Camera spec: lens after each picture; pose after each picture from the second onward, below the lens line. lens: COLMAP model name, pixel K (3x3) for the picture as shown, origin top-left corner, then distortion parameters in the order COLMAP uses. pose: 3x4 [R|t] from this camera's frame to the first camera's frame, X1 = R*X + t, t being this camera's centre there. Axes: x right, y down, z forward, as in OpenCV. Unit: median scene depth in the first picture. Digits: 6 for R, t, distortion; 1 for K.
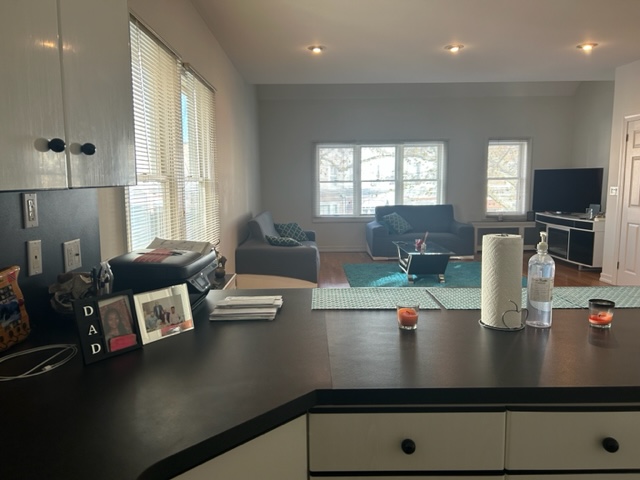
lens RADIAL K [[462.5, 0, 310.8], [0, 462.5, 249.4], [0, 0, 1]] dist [0.016869, -0.037059]
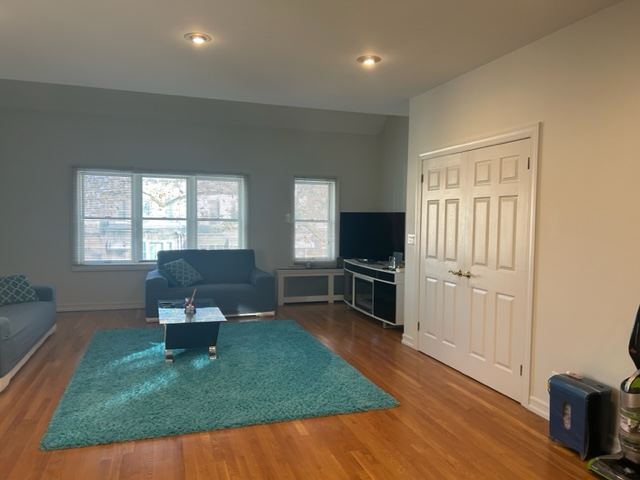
lens RADIAL K [[462.5, 0, 319.2], [0, 462.5, 251.5], [0, 0, 1]] dist [0.016869, -0.037059]
pose [[0.943813, 0.006124, 0.330425, 0.137955], [0.019159, 0.997133, -0.073205, -0.028652], [-0.329925, 0.075423, 0.940989, 0.163277]]
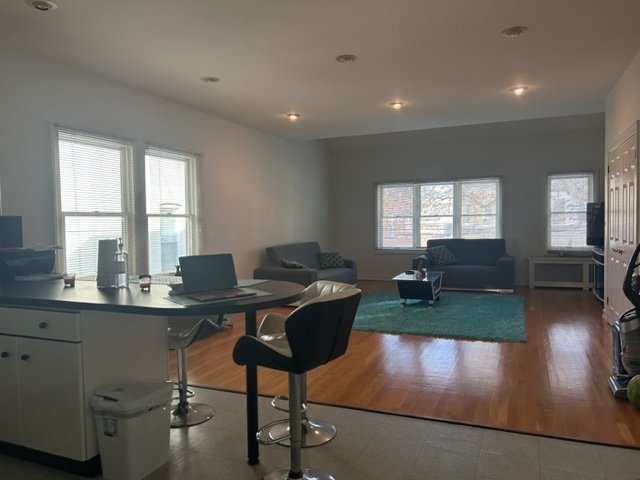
lens RADIAL K [[462.5, 0, 319.6], [0, 462.5, 243.4], [0, 0, 1]] dist [0.016869, -0.037059]
pose [[0.923094, 0.012973, -0.384355, 0.318563], [-0.048951, 0.995265, -0.083971, 0.017507], [0.381446, 0.096328, 0.919358, -0.076419]]
